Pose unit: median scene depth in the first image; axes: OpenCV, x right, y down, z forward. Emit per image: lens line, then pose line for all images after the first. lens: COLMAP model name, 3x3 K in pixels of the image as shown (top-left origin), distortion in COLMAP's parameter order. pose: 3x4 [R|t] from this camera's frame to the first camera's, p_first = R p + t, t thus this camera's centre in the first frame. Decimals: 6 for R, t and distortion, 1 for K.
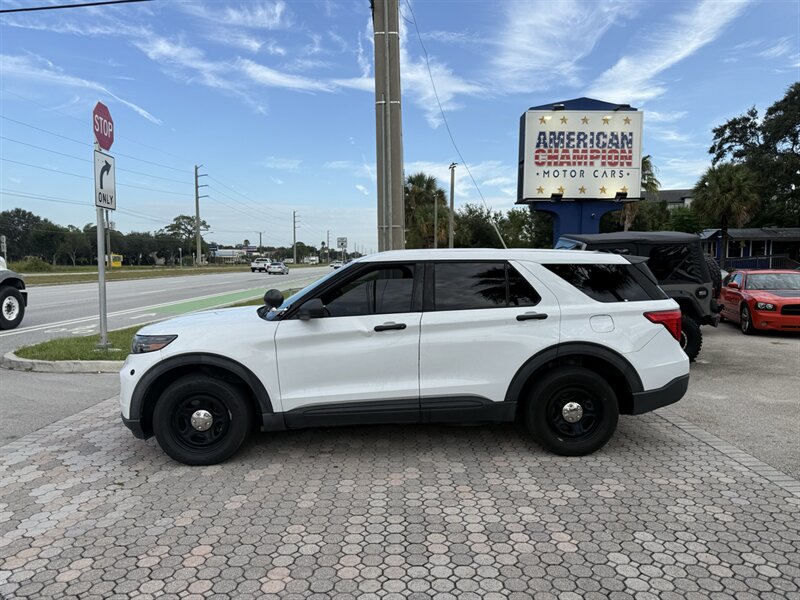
lens RADIAL K [[587.1, 0, 402.1], [0, 587.1, 299.7], [0, 0, 1]] dist [0.029249, -0.038183]
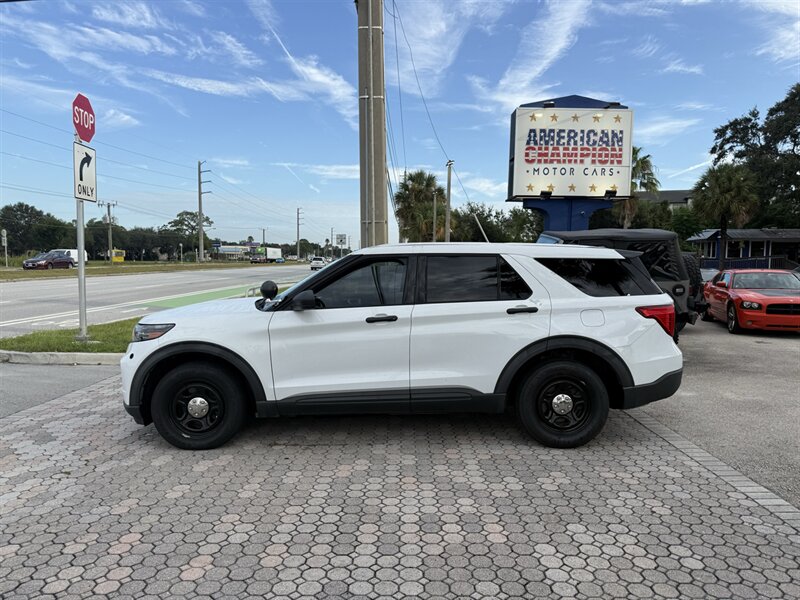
lens RADIAL K [[585.4, 0, 406.2], [0, 585.4, 300.6], [0, 0, 1]] dist [0.043326, -0.061378]
pose [[0.999958, 0.009130, 0.000712, 0.025291], [-0.009133, 0.999945, 0.005167, 0.002825], [-0.000664, -0.005174, 0.999986, 0.000934]]
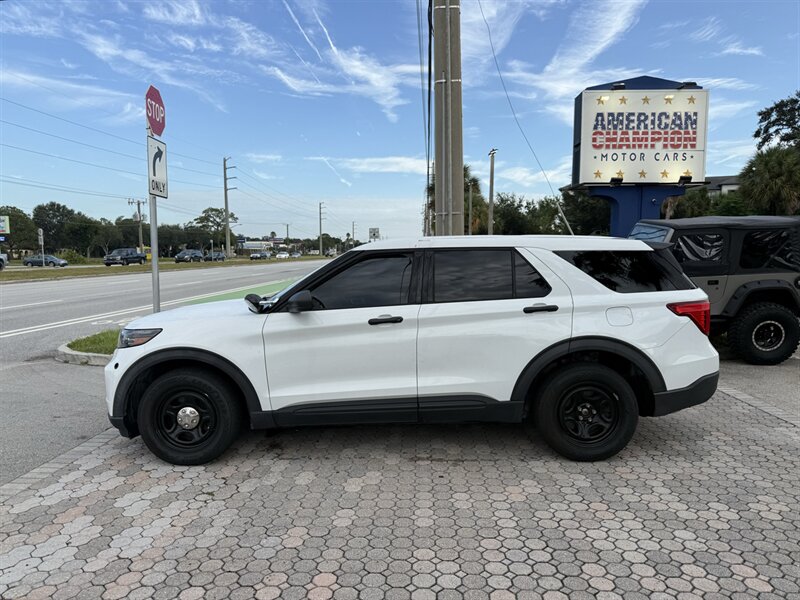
lens RADIAL K [[591.5, 0, 400.4], [0, 591.5, 299.0], [0, 0, 1]] dist [0.007988, -0.004612]
pose [[0.998926, -0.001644, -0.046294, -0.038819], [0.002268, 0.999907, 0.013428, 0.000411], [0.046268, -0.013518, 0.998838, 0.029758]]
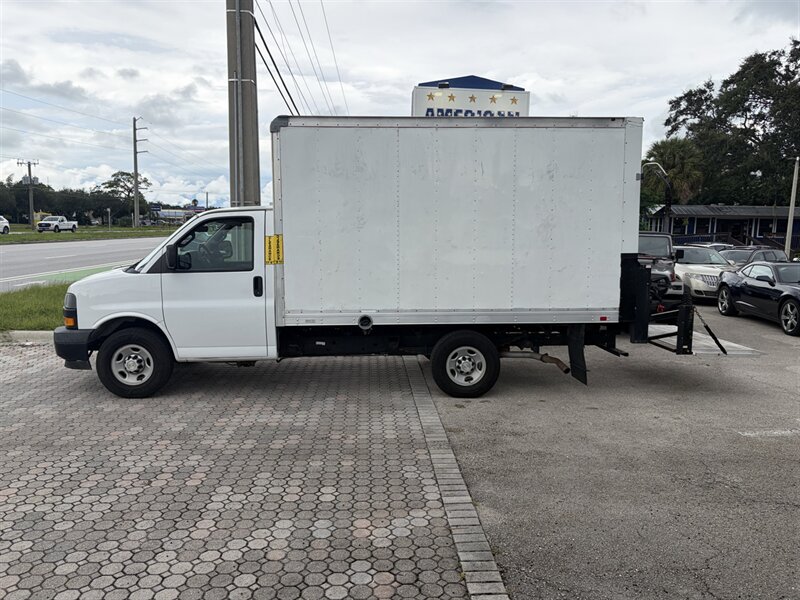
lens RADIAL K [[624.5, 0, 403.5], [0, 624.5, 300.3], [0, 0, 1]] dist [0.010561, 0.001336]
pose [[0.998048, 0.018097, 0.059778, 0.134143], [-0.021095, 0.998531, 0.049903, -0.010991], [-0.058787, -0.051066, 0.996964, -0.074699]]
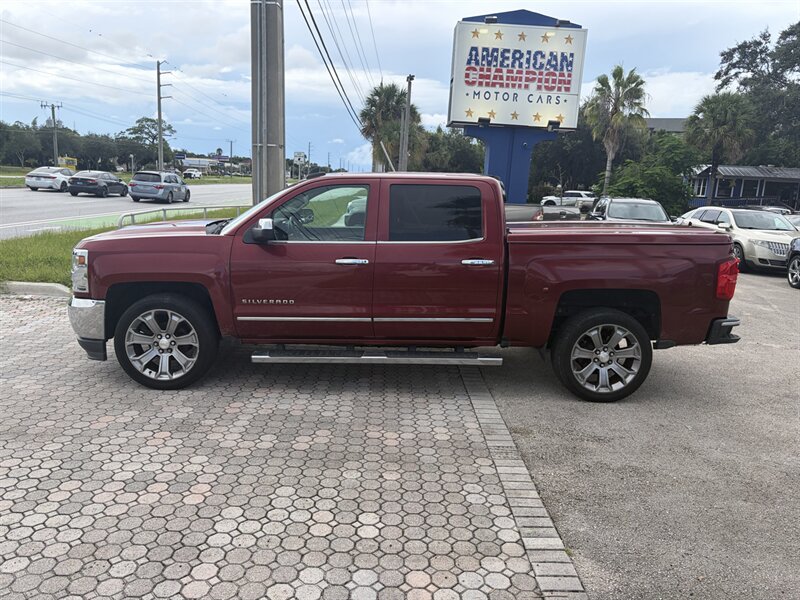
lens RADIAL K [[627.0, 0, 400.0], [0, 627.0, 300.0], [0, 0, 1]] dist [0.028175, -0.033645]
pose [[0.998598, 0.048106, 0.022069, 0.121126], [-0.050416, 0.991489, 0.120029, -0.010898], [-0.016107, -0.120974, 0.992525, -0.001005]]
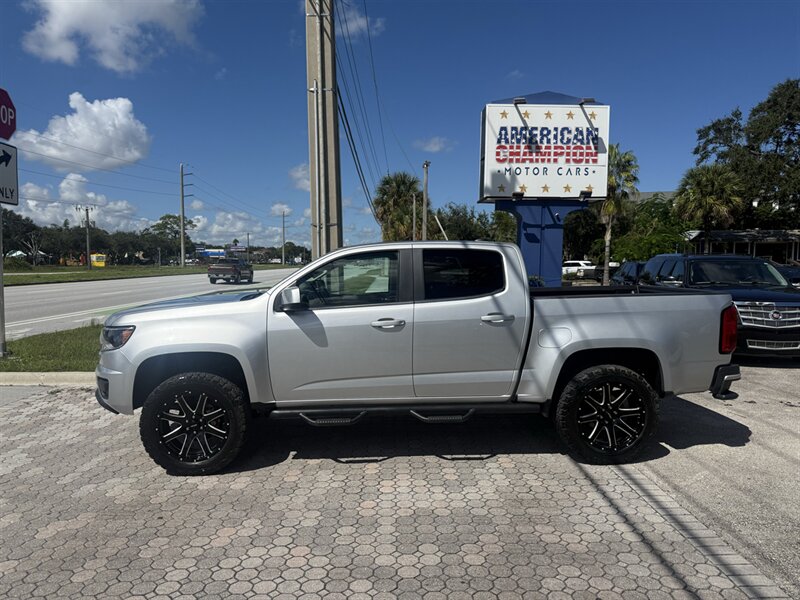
lens RADIAL K [[584.7, 0, 400.8], [0, 584.7, 301.9], [0, 0, 1]] dist [0.056457, -0.085323]
pose [[0.999903, 0.003159, 0.013538, 0.060083], [-0.003199, 0.999991, 0.002935, -0.004734], [-0.013528, -0.002978, 0.999904, 0.053439]]
